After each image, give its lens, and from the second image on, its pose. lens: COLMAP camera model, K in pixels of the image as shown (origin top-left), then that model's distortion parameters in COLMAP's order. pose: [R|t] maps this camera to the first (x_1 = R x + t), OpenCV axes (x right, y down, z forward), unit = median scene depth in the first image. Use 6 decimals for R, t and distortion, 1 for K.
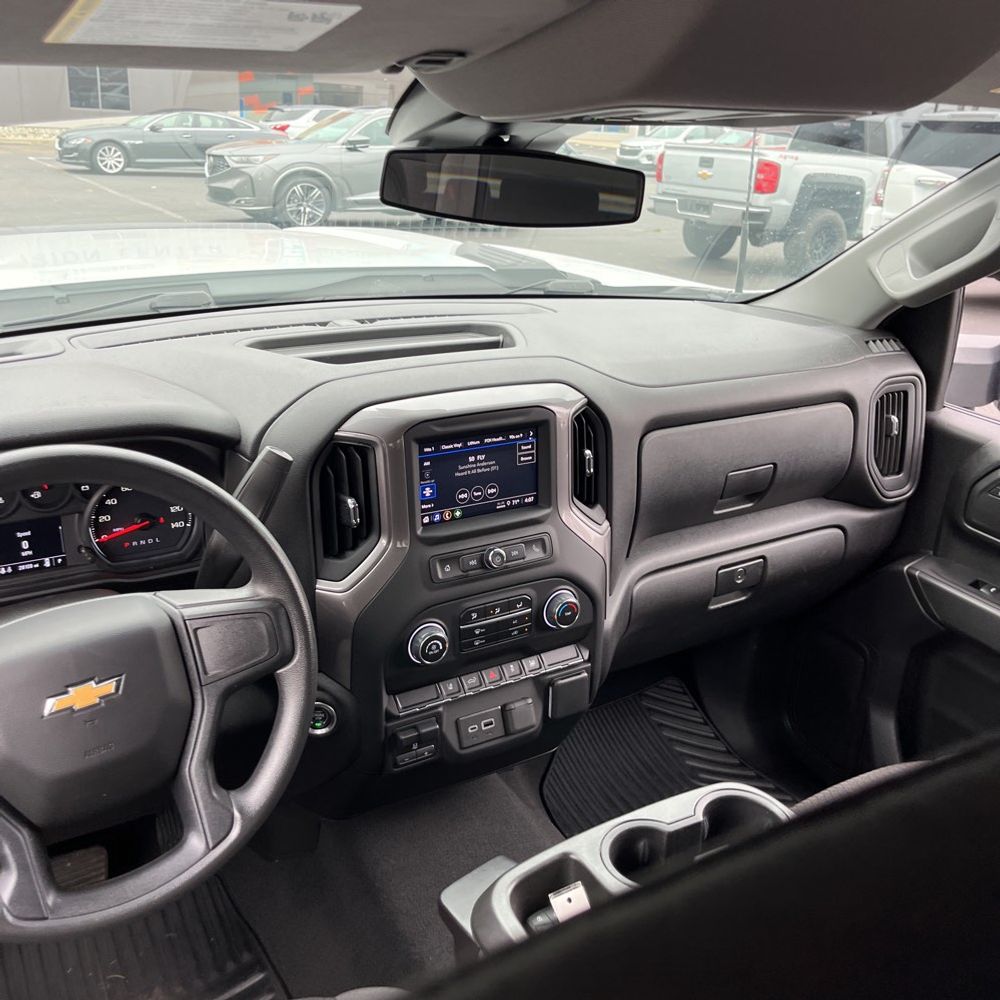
lens RADIAL K [[1015.6, 0, 498.5], [0, 1015.6, 499.9], [0, 0, 1]] dist [0.025467, 0.000000]
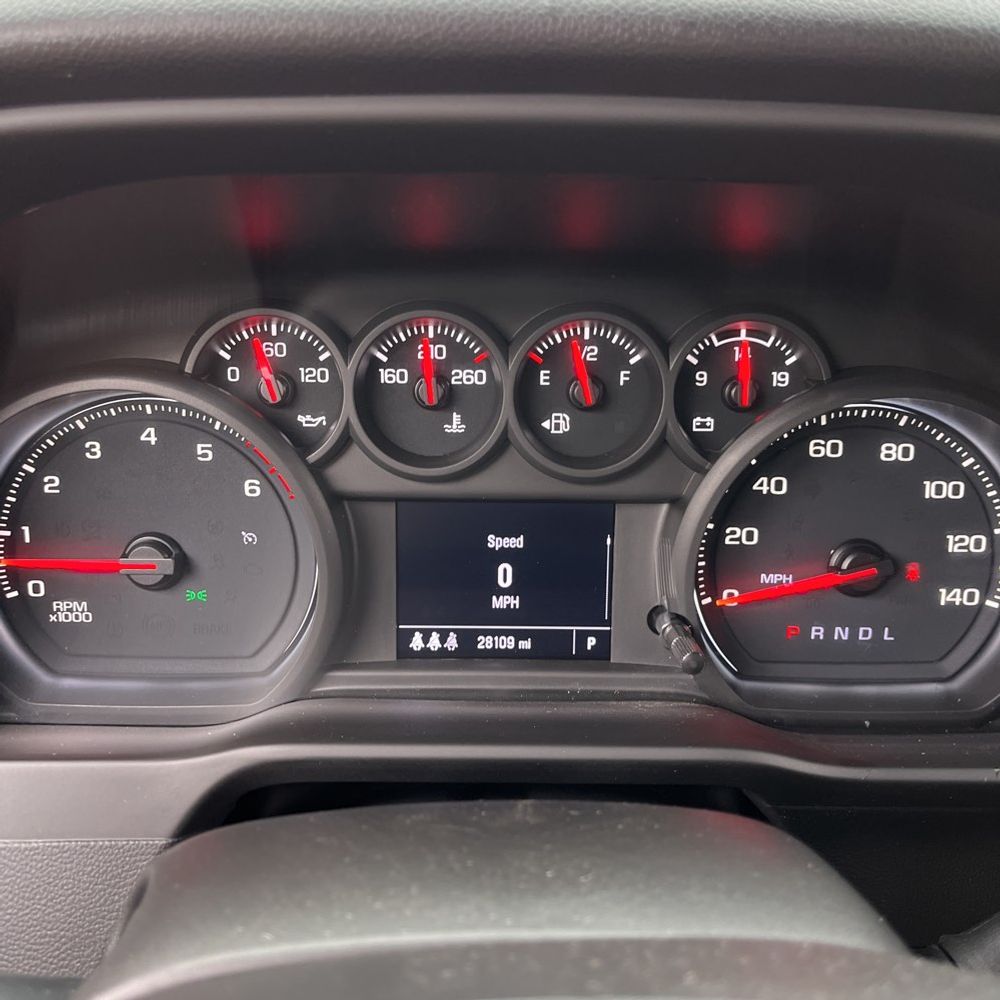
lens RADIAL K [[1015.6, 0, 499.3], [0, 1015.6, 502.8], [0, 0, 1]] dist [0.025467, 0.000000]
pose [[0.859336, 0.121585, -0.496748, -0.275297], [-0.168953, 0.984285, -0.051361, 0.034246], [0.482697, 0.128064, 0.866374, 0.642638]]
